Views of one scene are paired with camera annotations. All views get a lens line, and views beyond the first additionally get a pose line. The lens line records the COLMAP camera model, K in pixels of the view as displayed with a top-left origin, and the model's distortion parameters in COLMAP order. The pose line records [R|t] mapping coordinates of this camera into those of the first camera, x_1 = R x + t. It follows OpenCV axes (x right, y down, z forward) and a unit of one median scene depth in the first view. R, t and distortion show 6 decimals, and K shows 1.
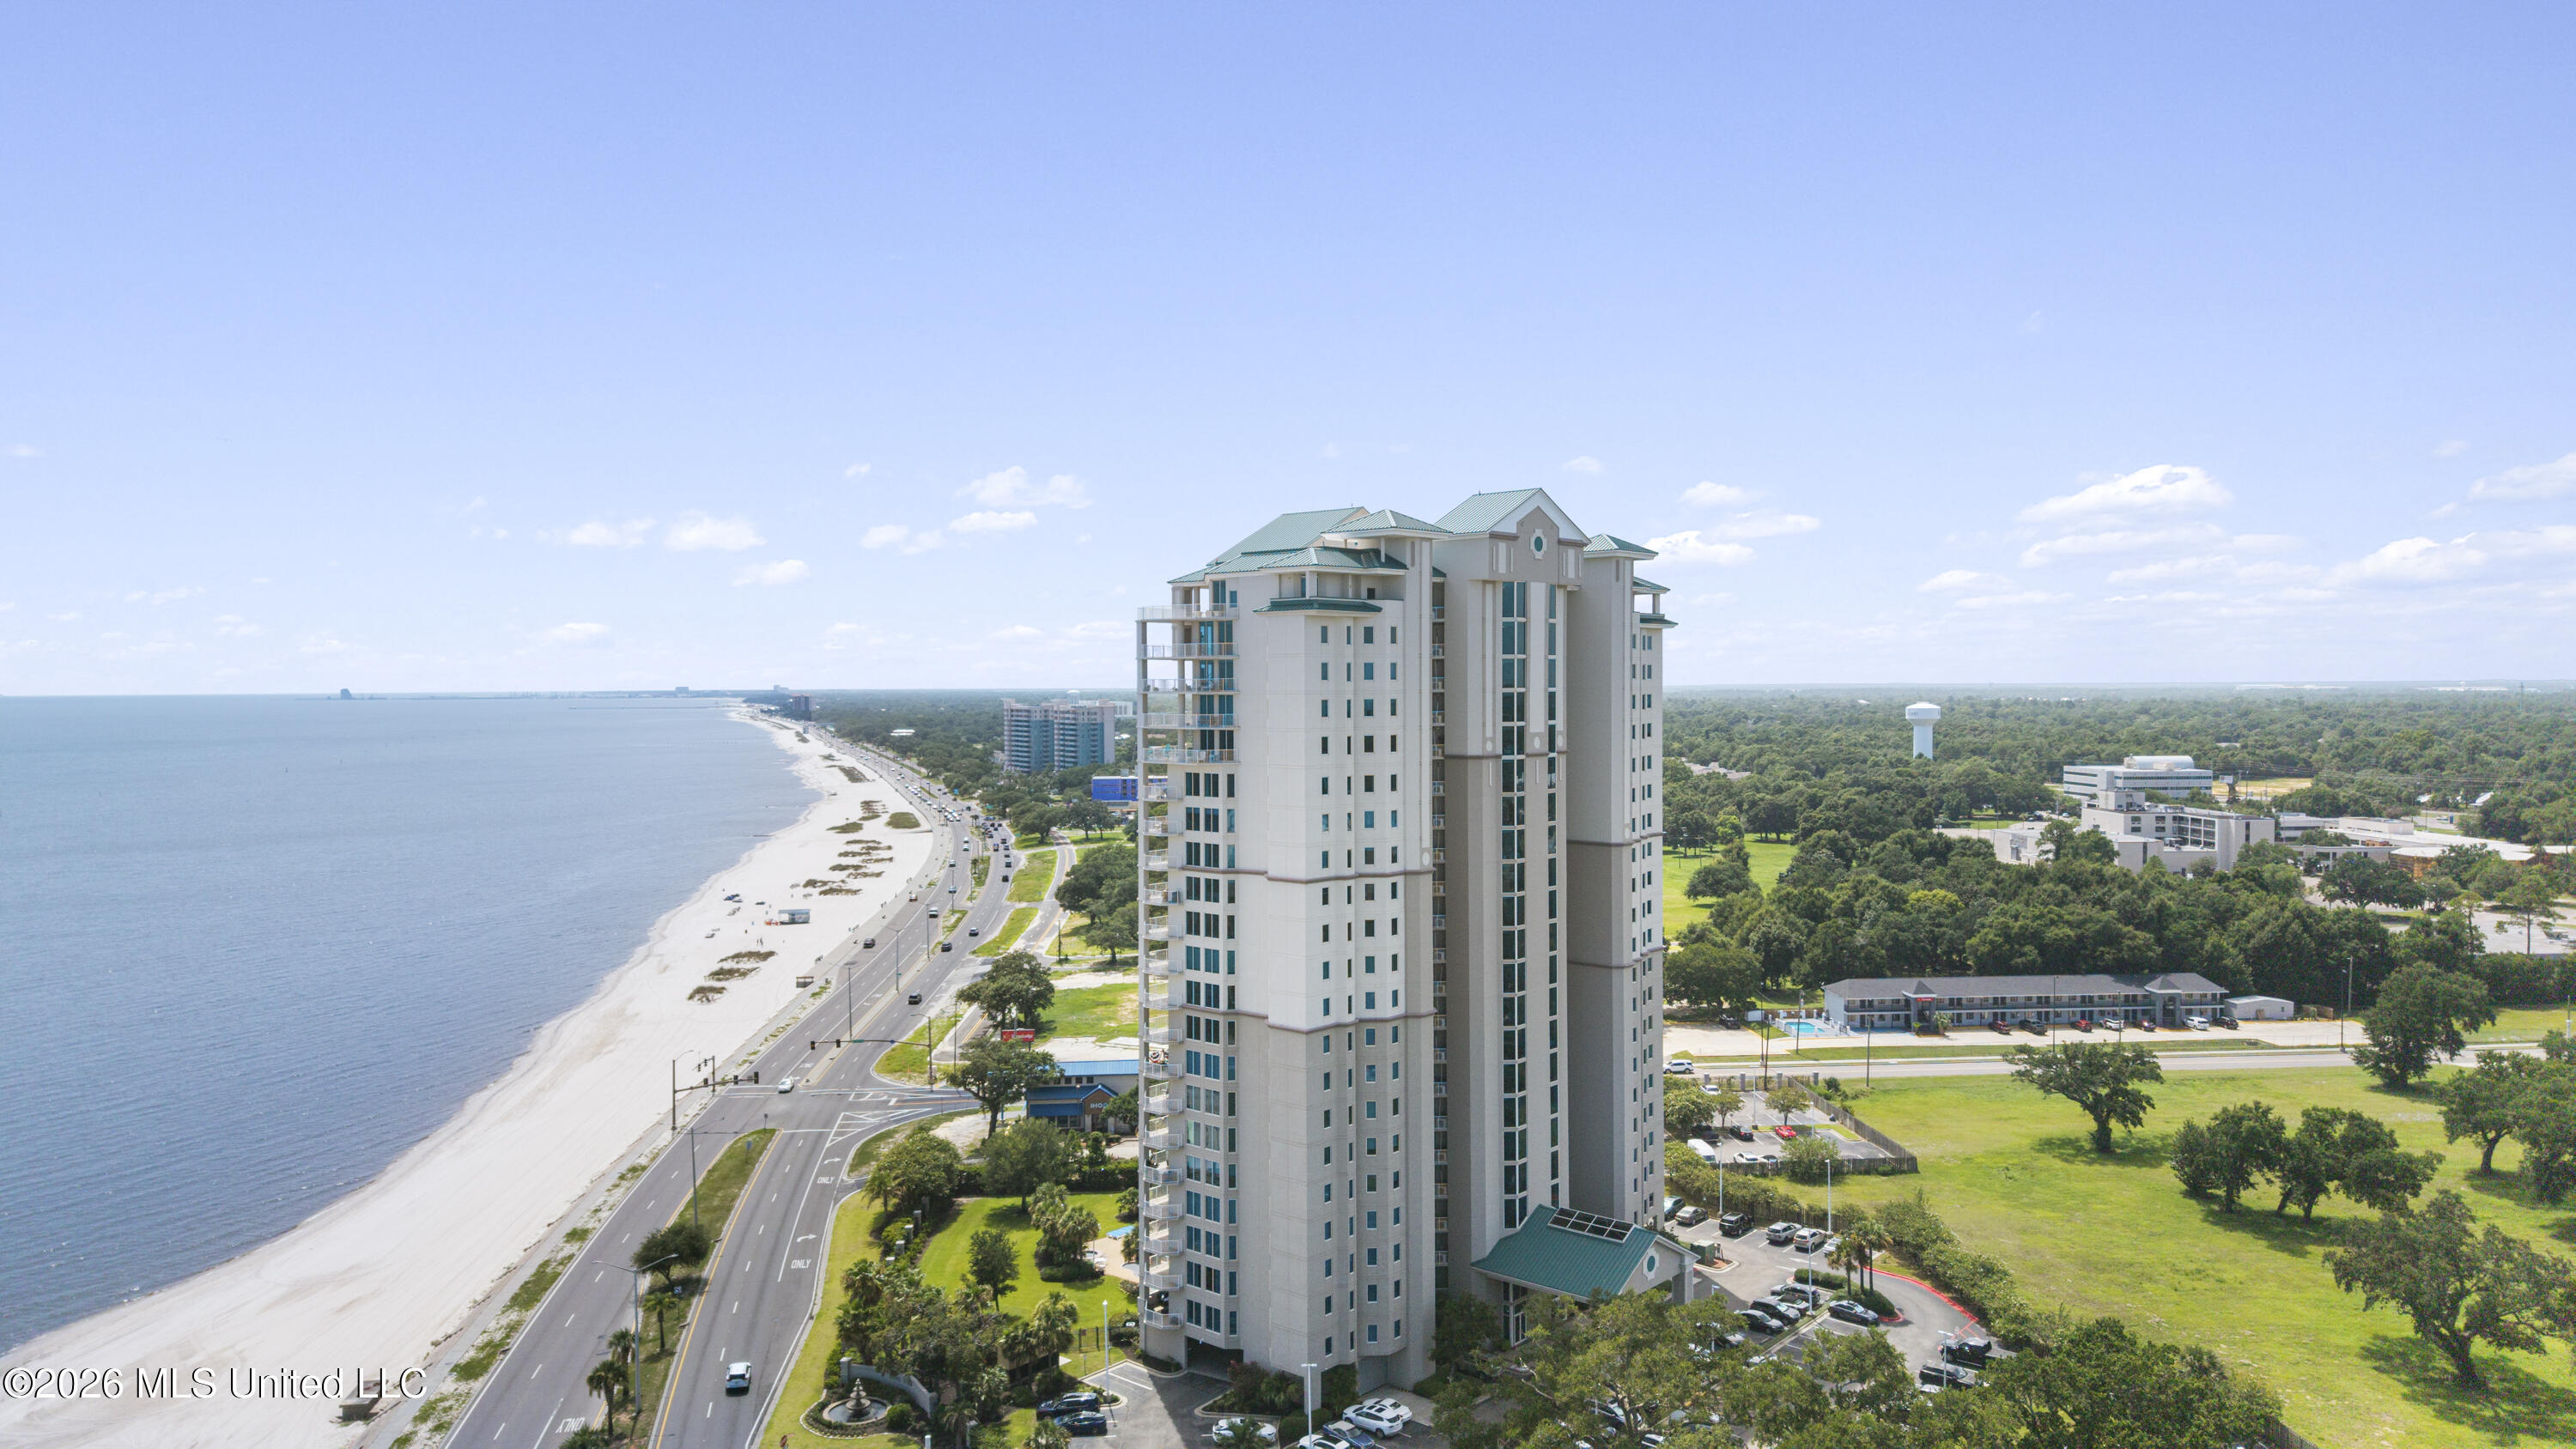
lens RADIAL K [[1745.5, 0, 1288.0], [0, 1745.5, 724.5], [0, 0, 1]] dist [0.004009, 0.001545]
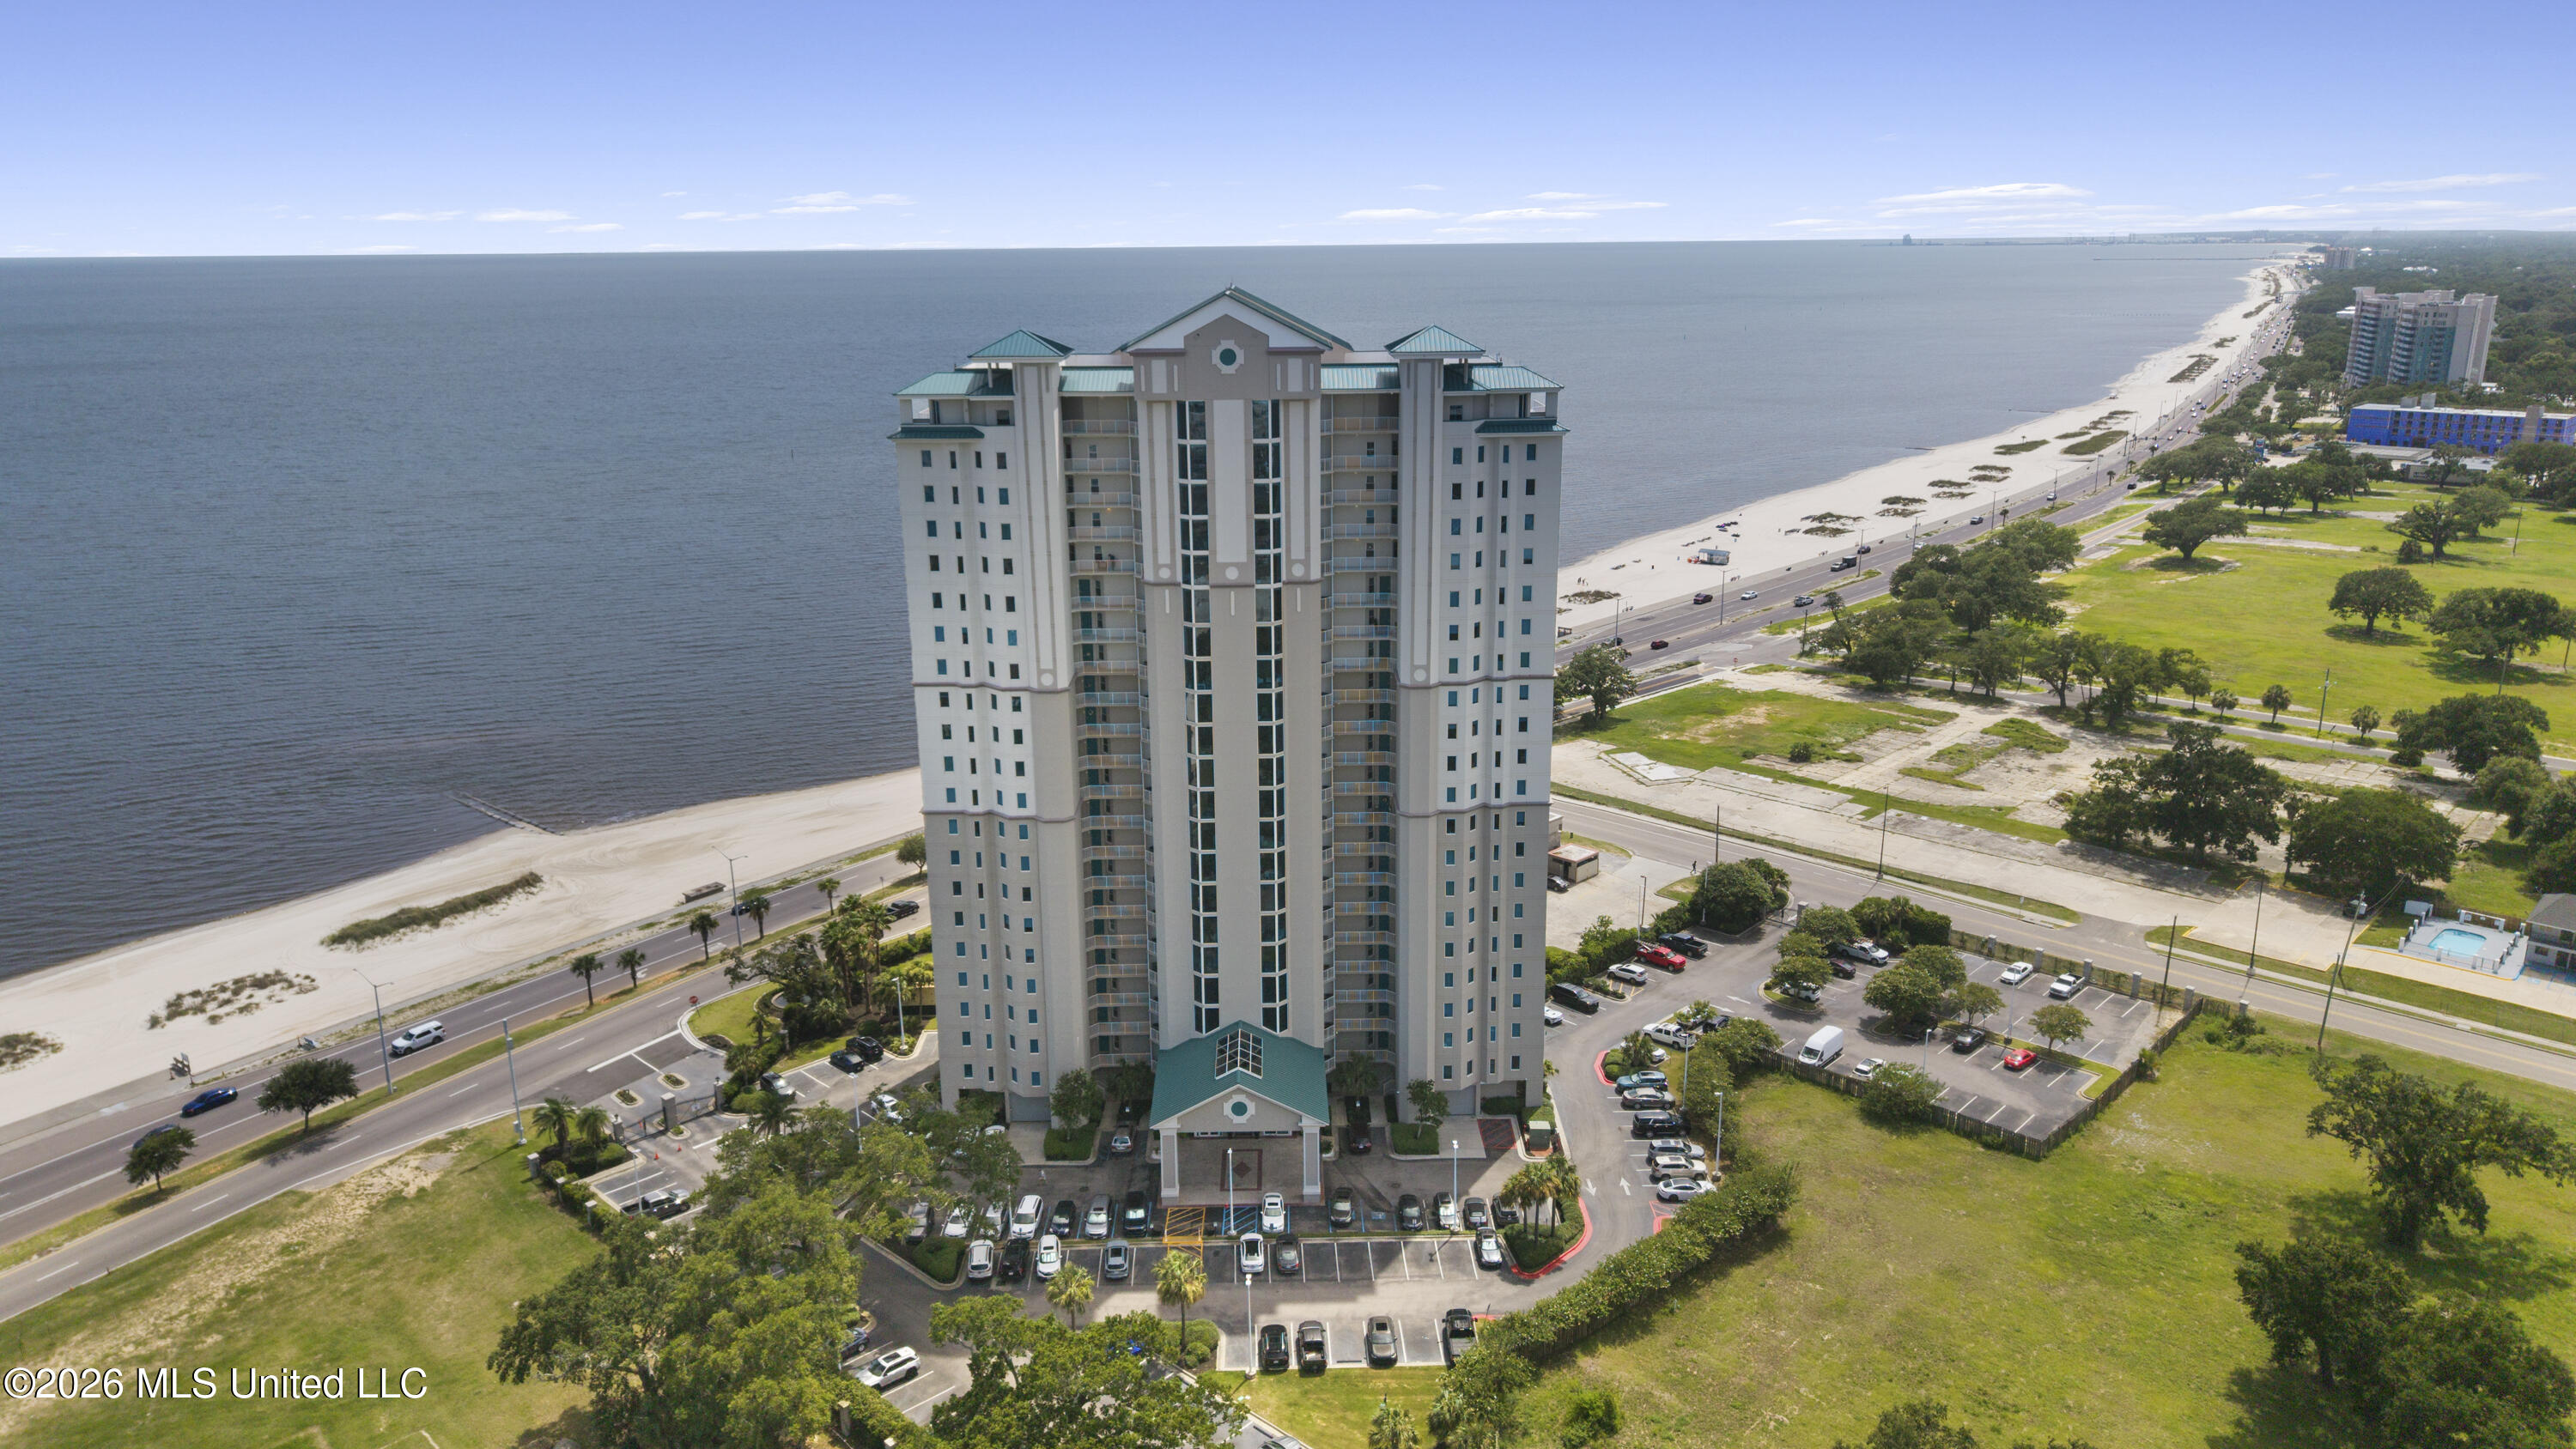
lens RADIAL K [[1699.8, 0, 1291.6], [0, 1699.8, 779.7], [0, 0, 1]] dist [0.088098, 0.000462]
pose [[0.670332, 0.222245, -0.707998, 0.858644], [-0.012634, 0.957377, 0.288565, -0.152046], [0.741954, -0.184489, 0.644569, 0.415657]]
